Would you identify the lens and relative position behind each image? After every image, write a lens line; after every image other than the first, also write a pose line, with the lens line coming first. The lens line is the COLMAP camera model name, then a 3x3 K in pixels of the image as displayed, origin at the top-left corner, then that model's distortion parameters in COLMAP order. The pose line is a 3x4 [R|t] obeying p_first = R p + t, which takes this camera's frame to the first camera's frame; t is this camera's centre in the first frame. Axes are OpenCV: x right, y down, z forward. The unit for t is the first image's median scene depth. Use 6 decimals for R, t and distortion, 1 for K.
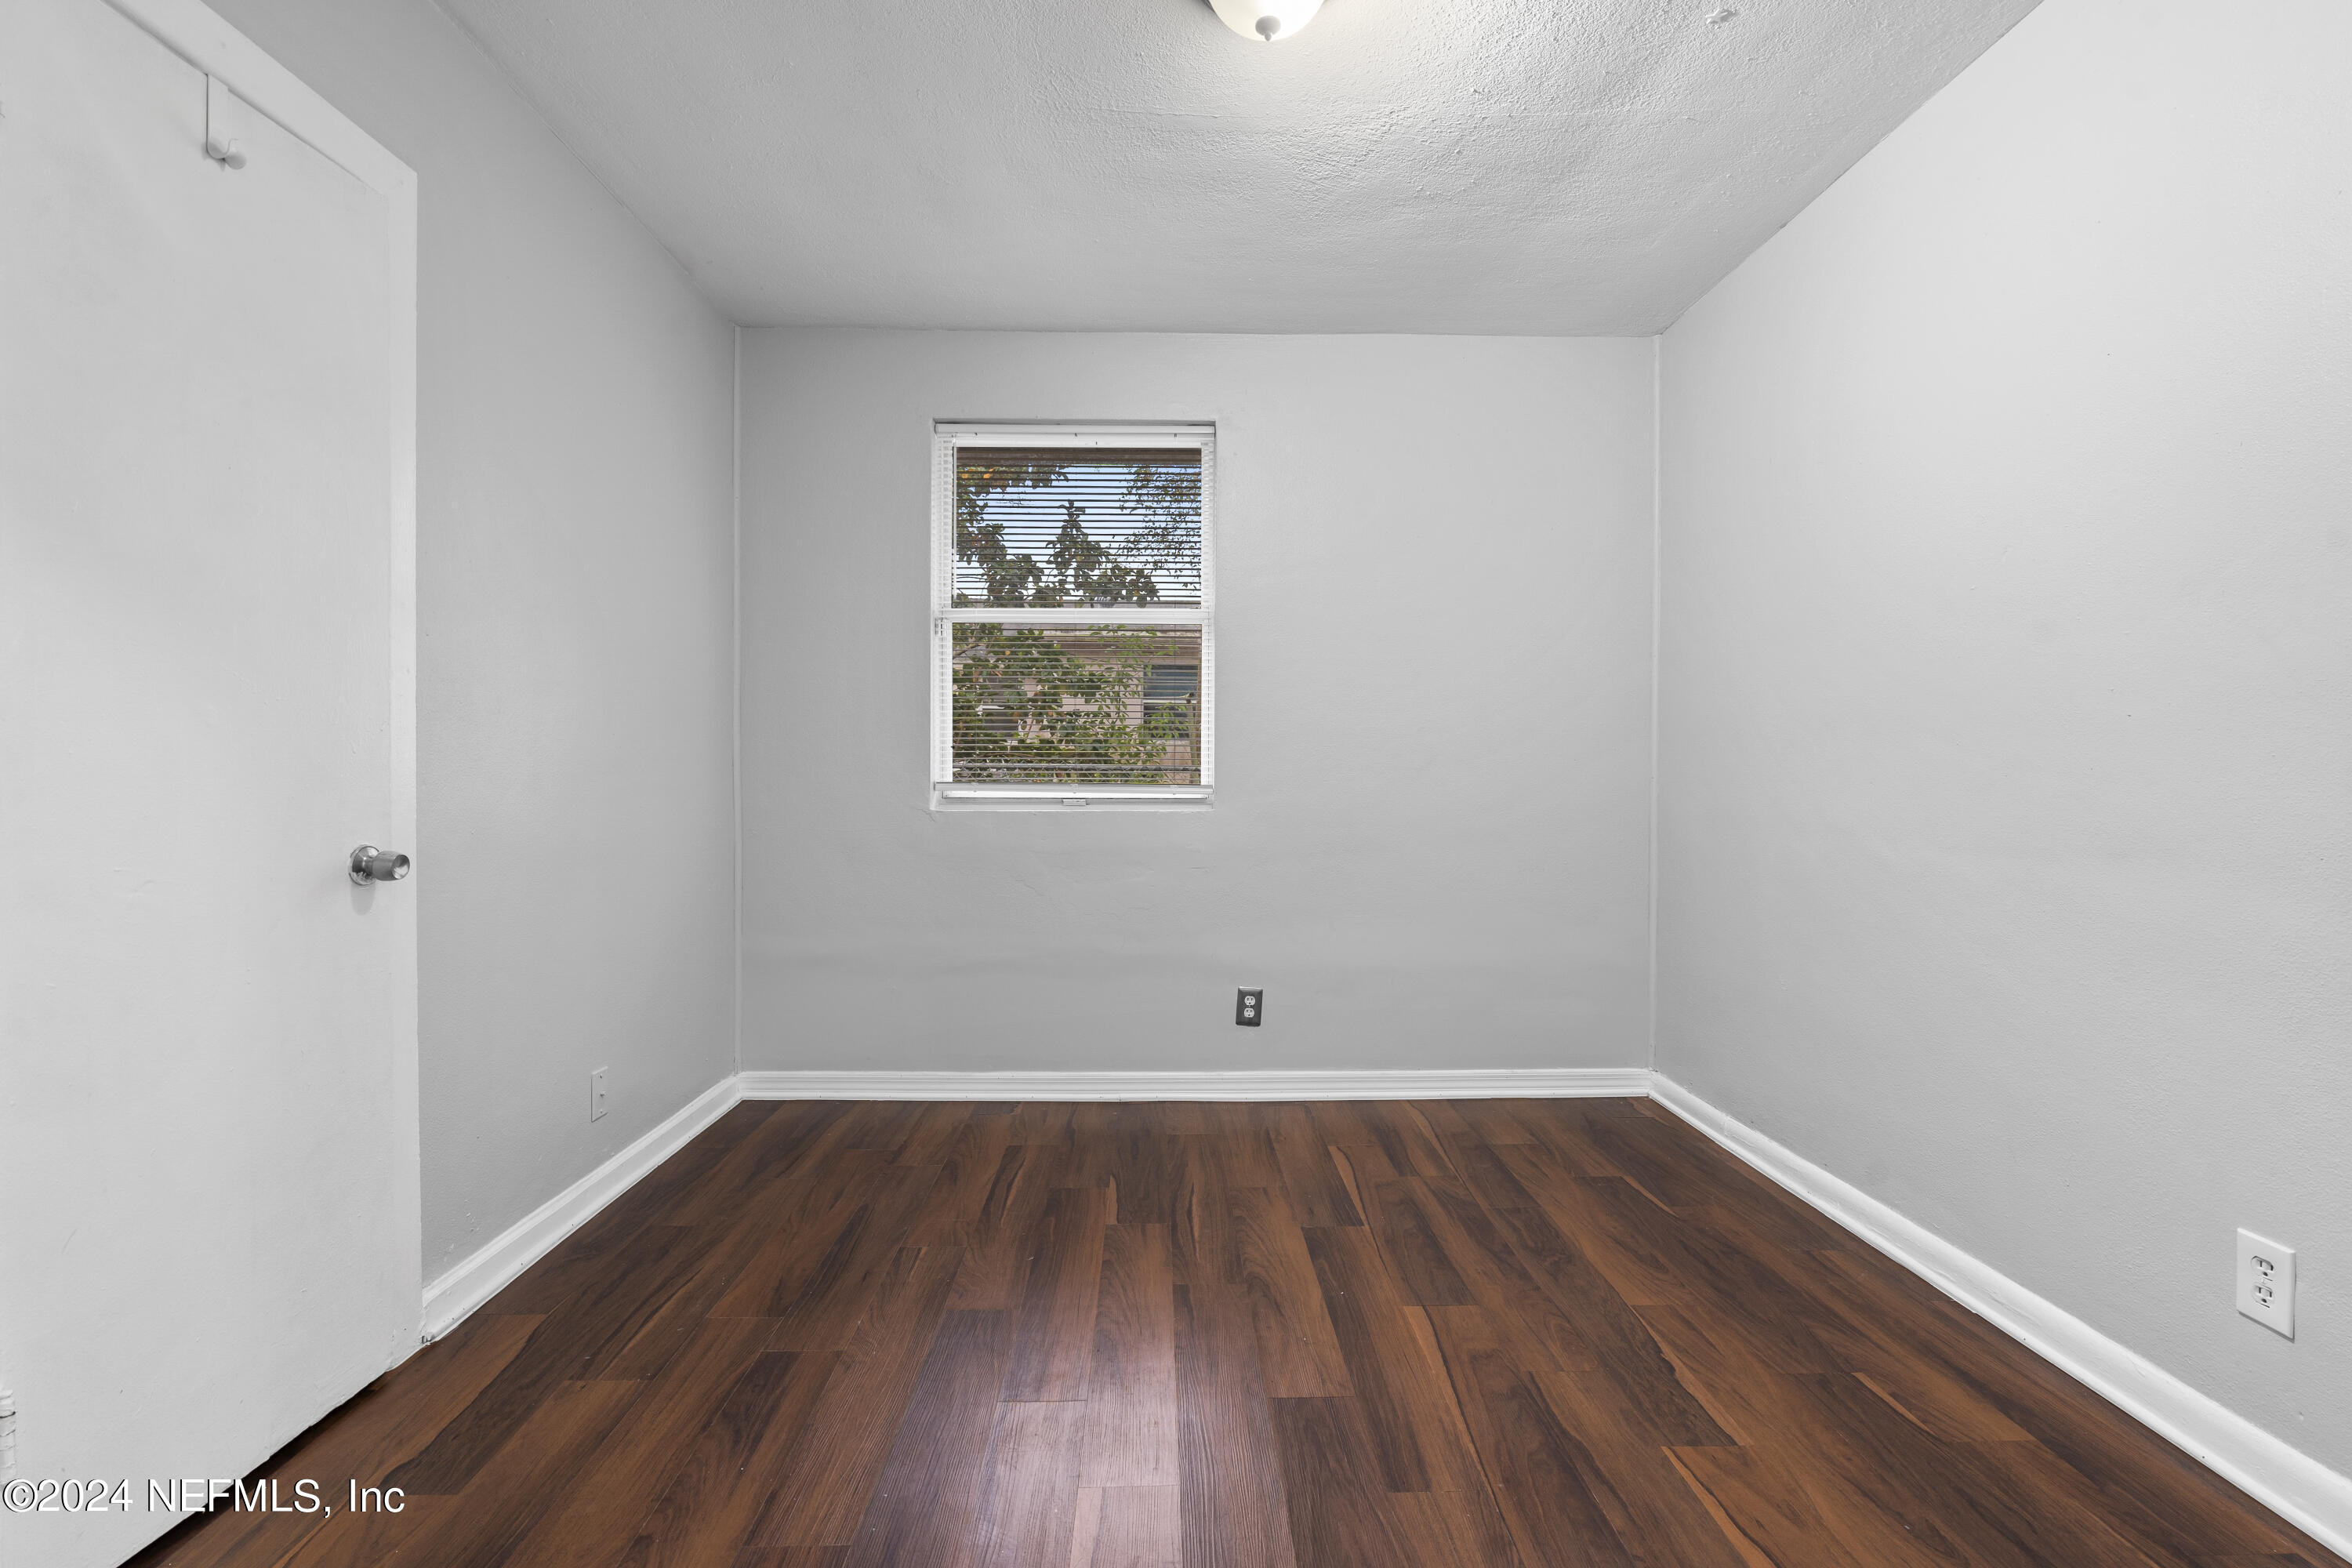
lens RADIAL K [[1073.7, 0, 1186.9], [0, 1073.7, 778.3], [0, 0, 1]] dist [-0.006027, 0.001304]
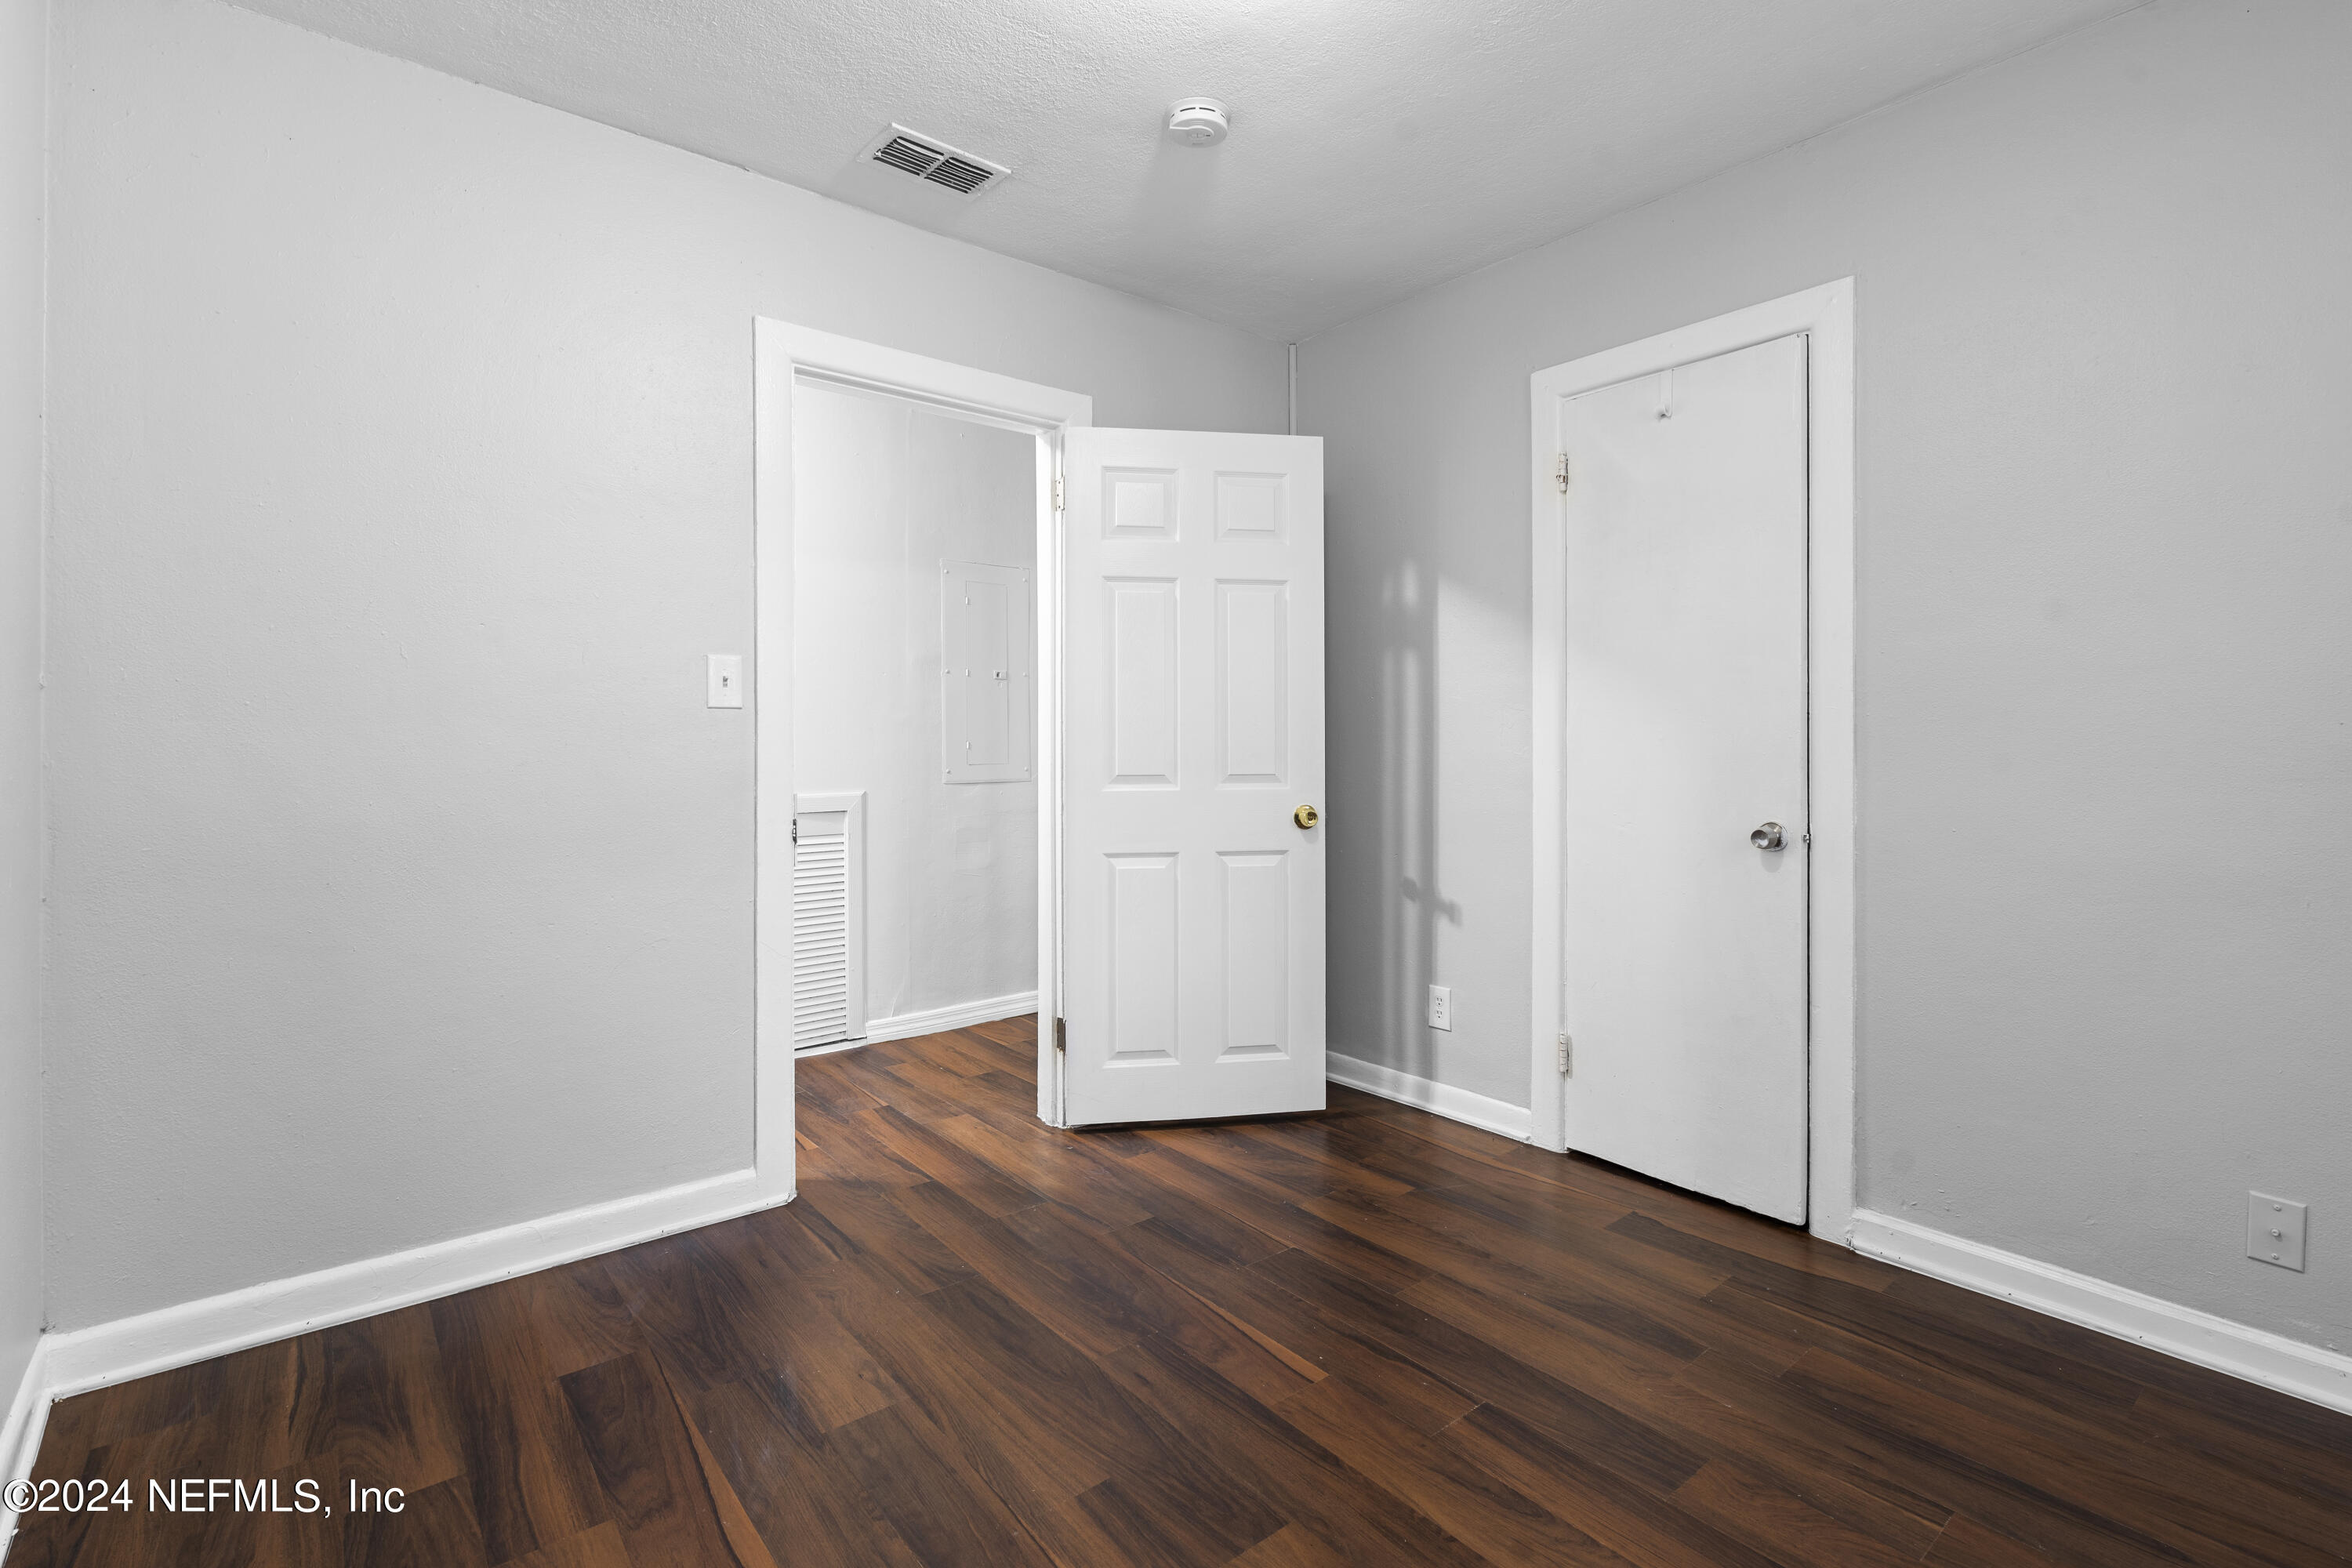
lens RADIAL K [[1073.7, 0, 1183.5], [0, 1073.7, 772.6], [0, 0, 1]] dist [-0.006027, 0.001304]
pose [[-0.794837, 0.016236, -0.606606, 0.715546], [-0.004840, 0.999441, 0.033093, -0.047172], [0.606804, 0.029239, -0.794314, 1.764246]]
